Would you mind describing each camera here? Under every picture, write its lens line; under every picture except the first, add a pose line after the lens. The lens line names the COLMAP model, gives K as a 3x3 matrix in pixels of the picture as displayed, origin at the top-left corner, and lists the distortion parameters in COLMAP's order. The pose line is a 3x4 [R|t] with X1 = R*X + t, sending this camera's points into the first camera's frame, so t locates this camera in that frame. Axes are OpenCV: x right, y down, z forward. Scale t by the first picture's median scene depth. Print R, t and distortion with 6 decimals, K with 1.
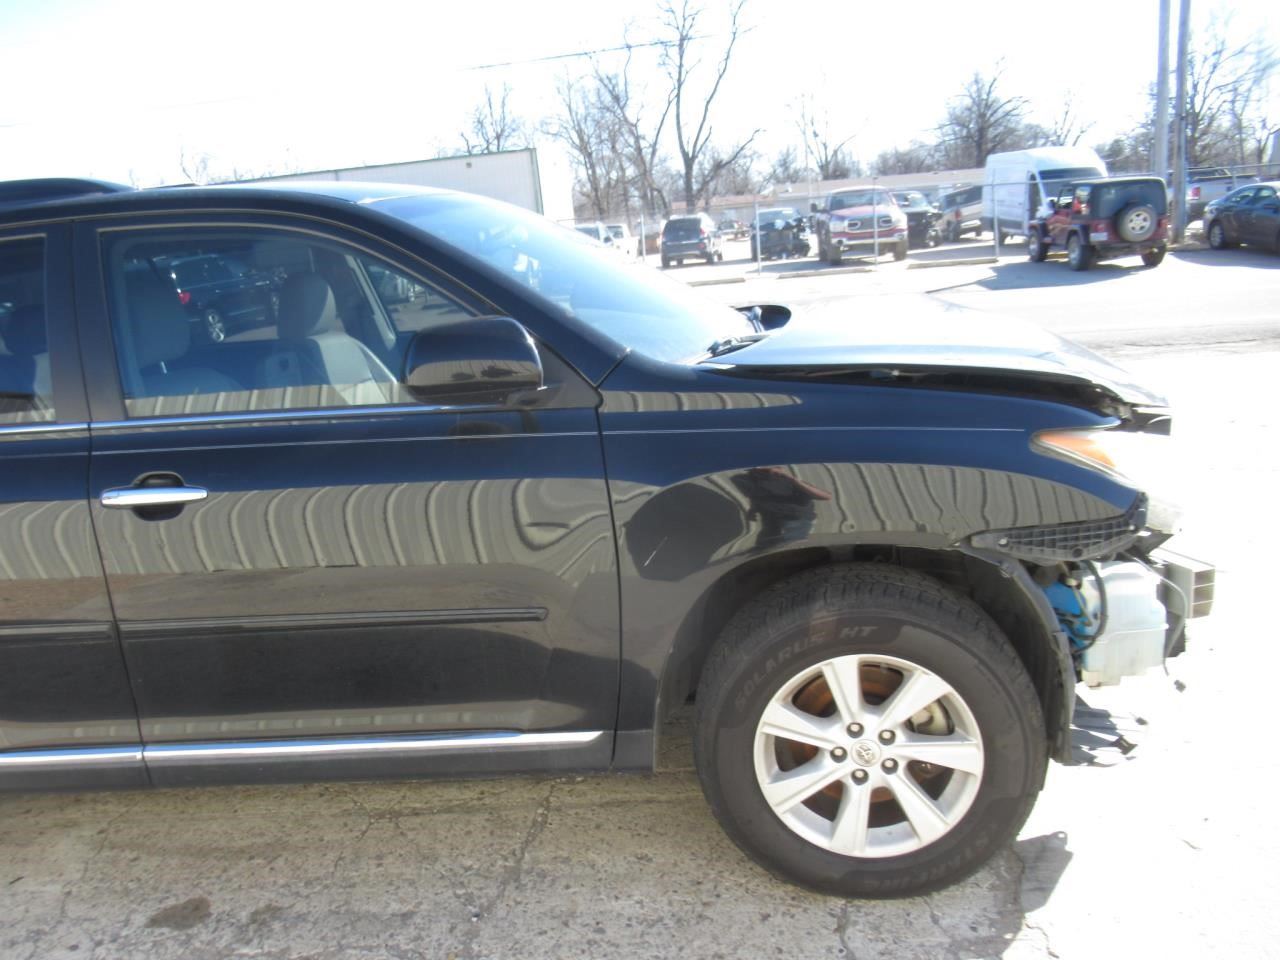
lens RADIAL K [[911.6, 0, 719.3], [0, 911.6, 467.2], [0, 0, 1]] dist [0.018407, -0.023493]
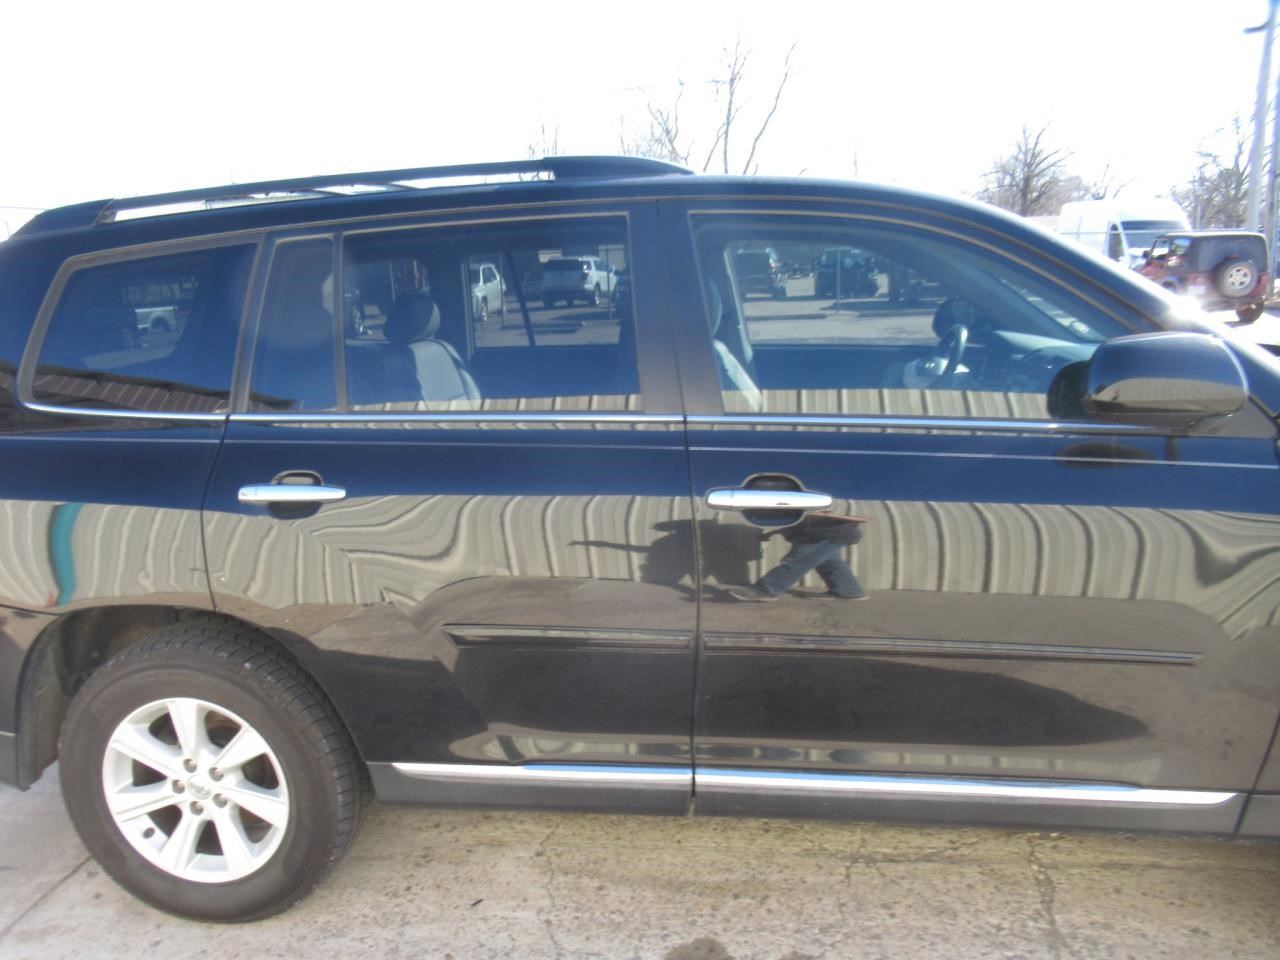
lens RADIAL K [[911.6, 0, 643.2], [0, 911.6, 478.3], [0, 0, 1]] dist [0.018407, -0.023493]
pose [[0.997561, 0.056643, -0.040791, -0.556017], [-0.057778, 0.997958, -0.027216, 0.034572], [0.039166, 0.029507, 0.998797, 0.058801]]
